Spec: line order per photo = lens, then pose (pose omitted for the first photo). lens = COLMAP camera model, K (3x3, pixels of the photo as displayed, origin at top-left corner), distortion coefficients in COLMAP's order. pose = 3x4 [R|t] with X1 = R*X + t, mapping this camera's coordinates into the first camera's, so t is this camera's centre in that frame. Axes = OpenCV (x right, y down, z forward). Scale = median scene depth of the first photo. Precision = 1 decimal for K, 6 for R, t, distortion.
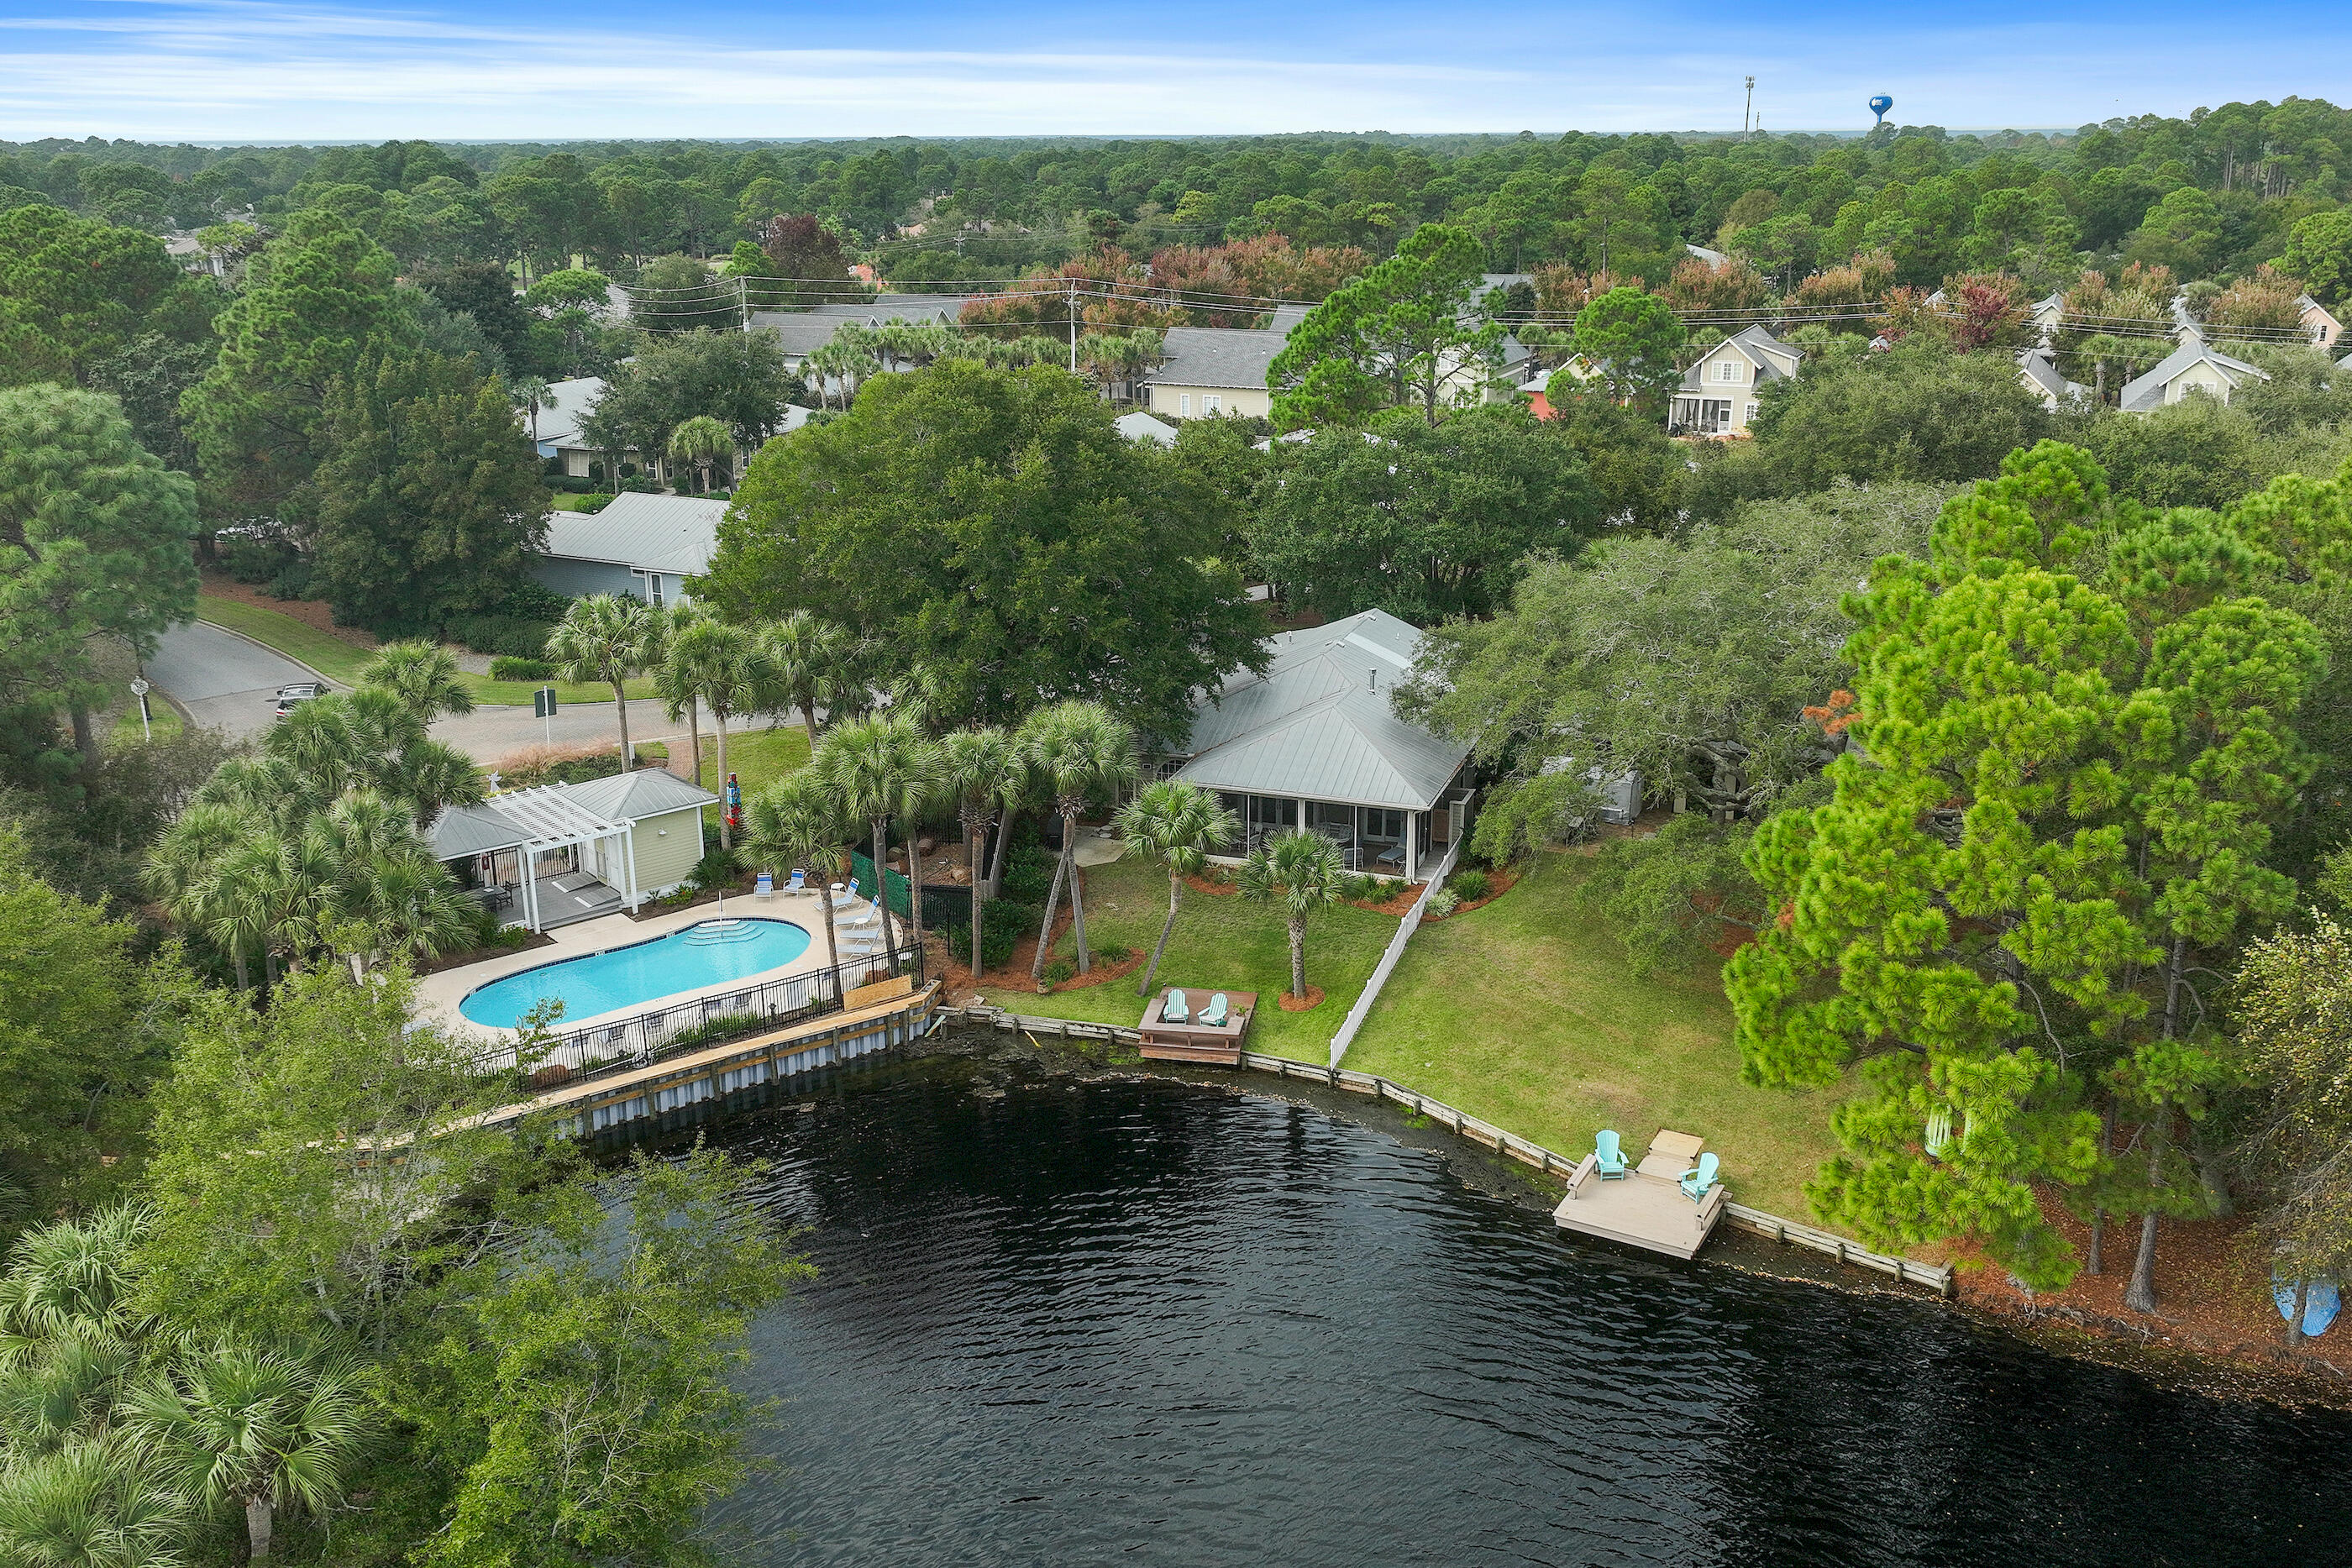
lens RADIAL K [[1995.1, 0, 1176.0], [0, 1995.1, 784.0], [0, 0, 1]] dist [-0.000534, 0.002814]
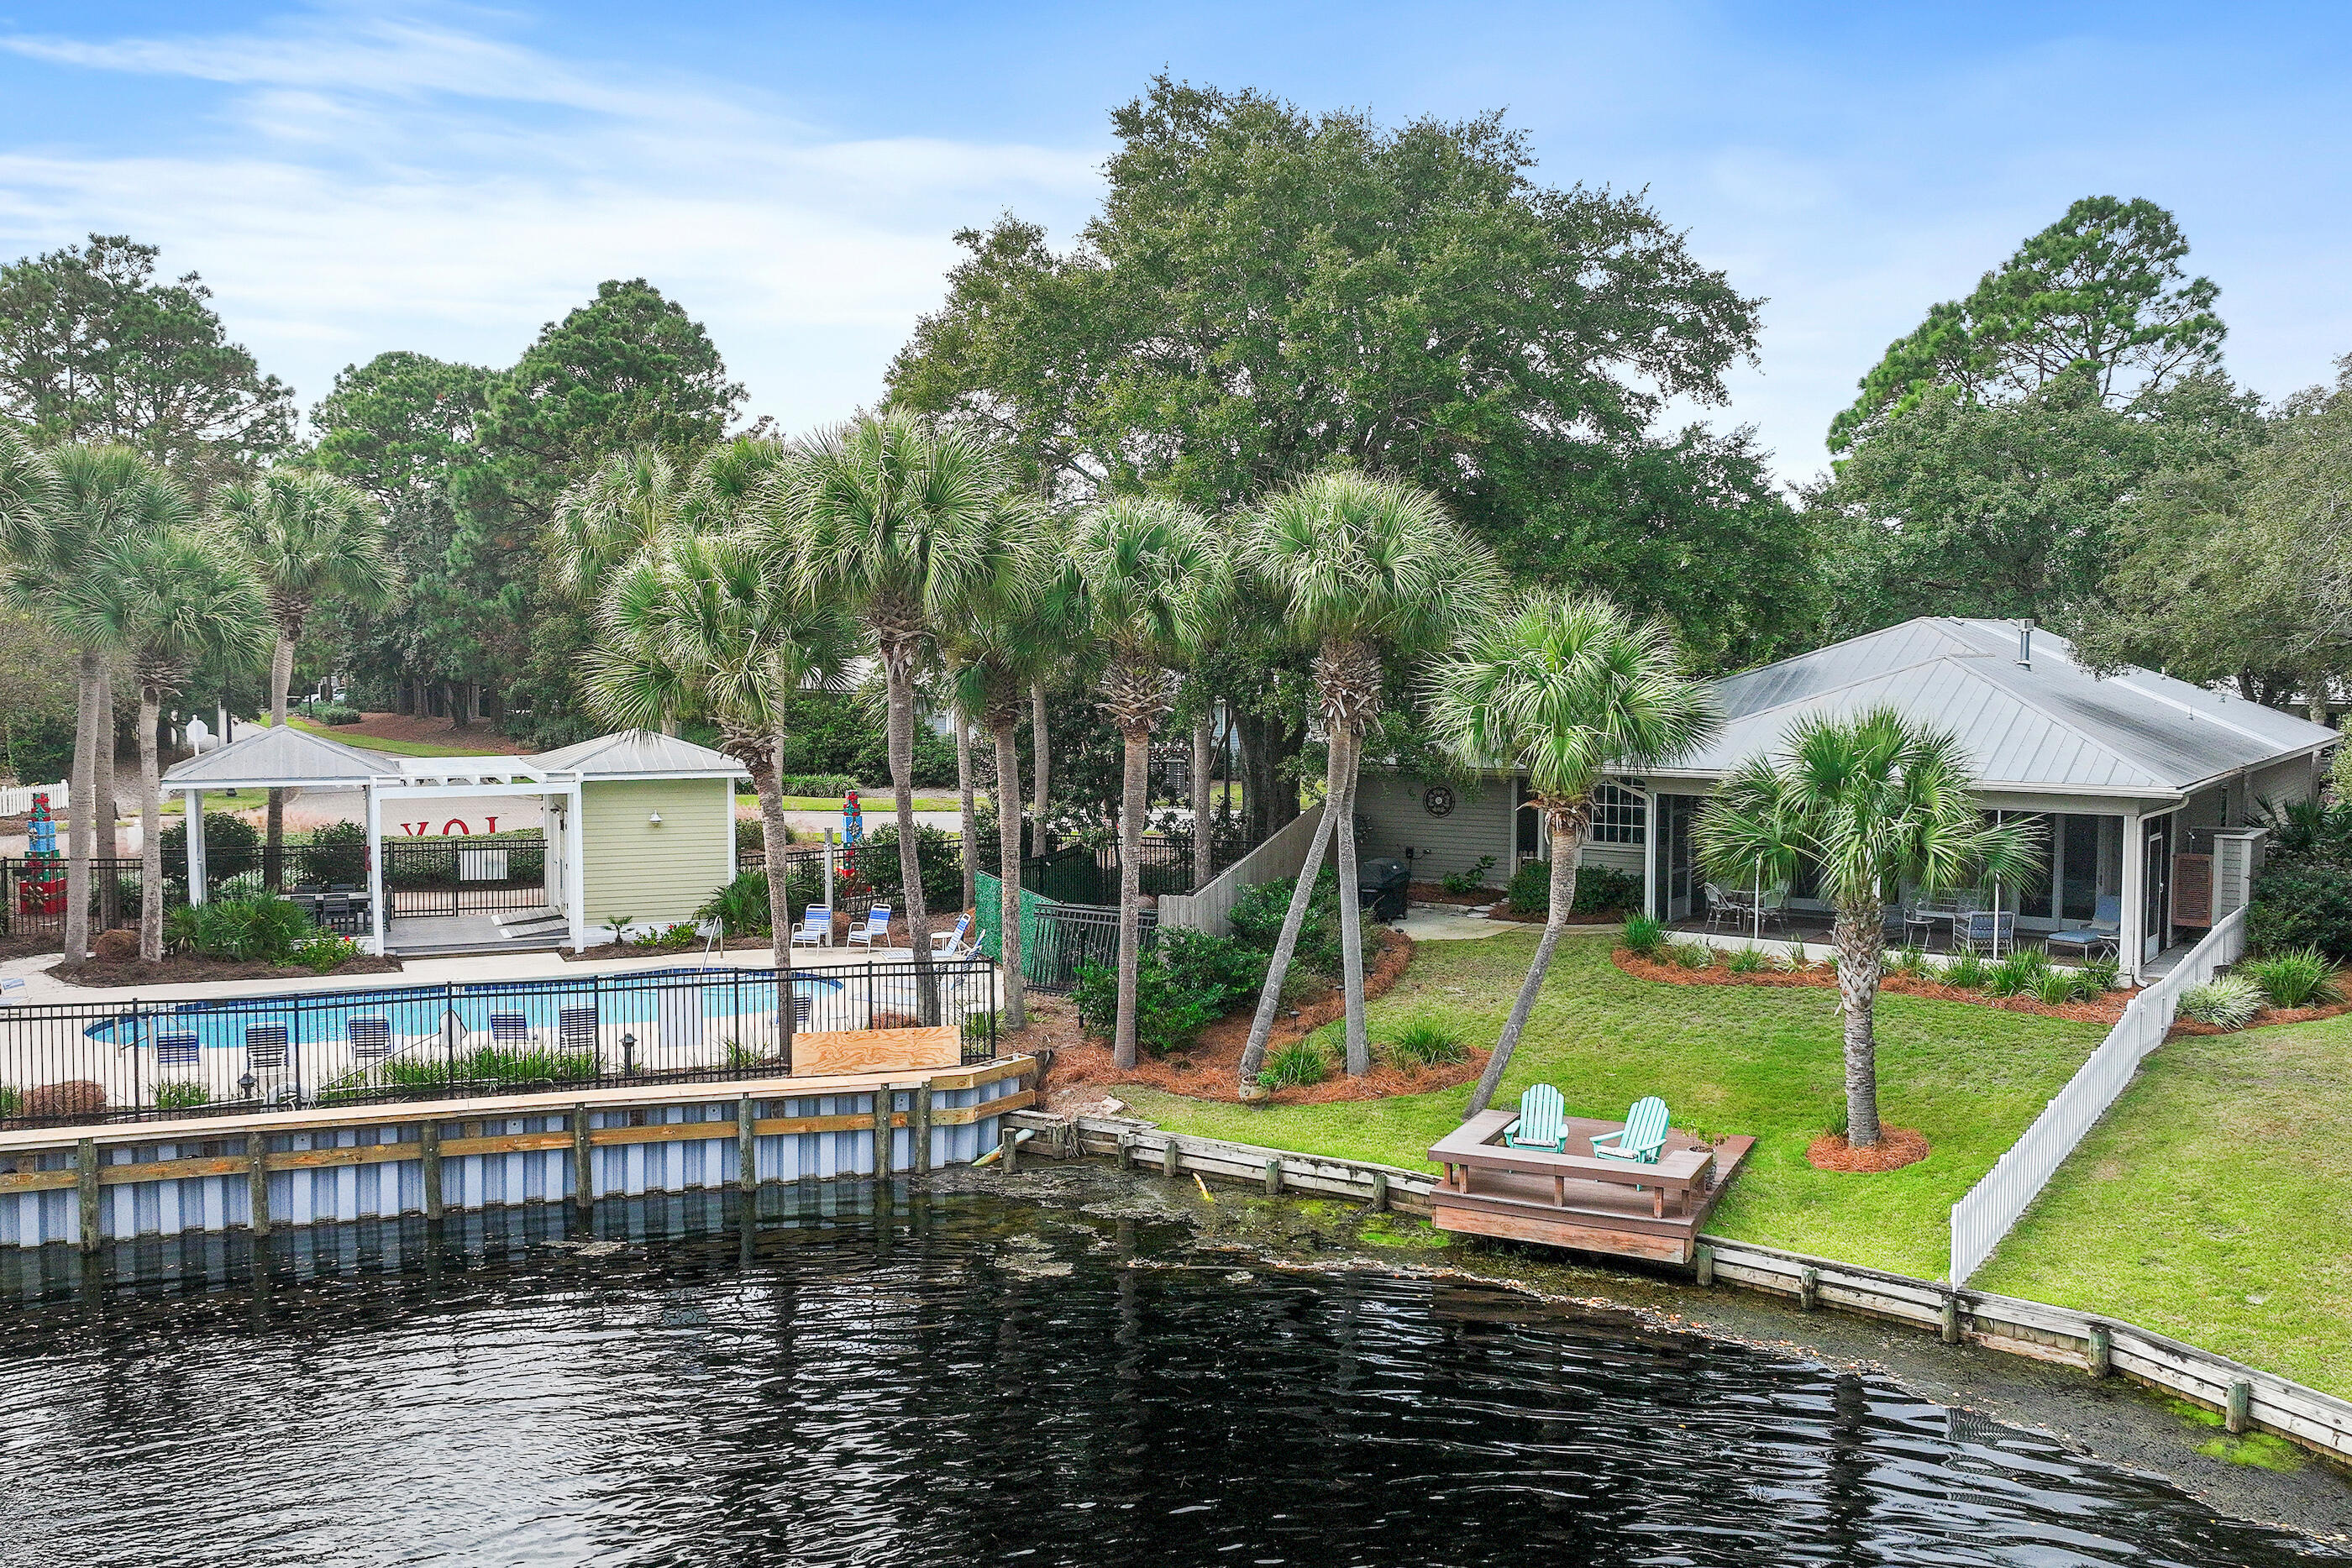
lens RADIAL K [[1995.1, 0, 1176.0], [0, 1995.1, 784.0], [0, 0, 1]] dist [-0.000534, 0.002814]
pose [[0.960983, 0.026226, -0.275360, 0.038322], [-0.090072, 0.970907, -0.221872, 0.139272], [0.261530, 0.238017, 0.935387, 0.577954]]
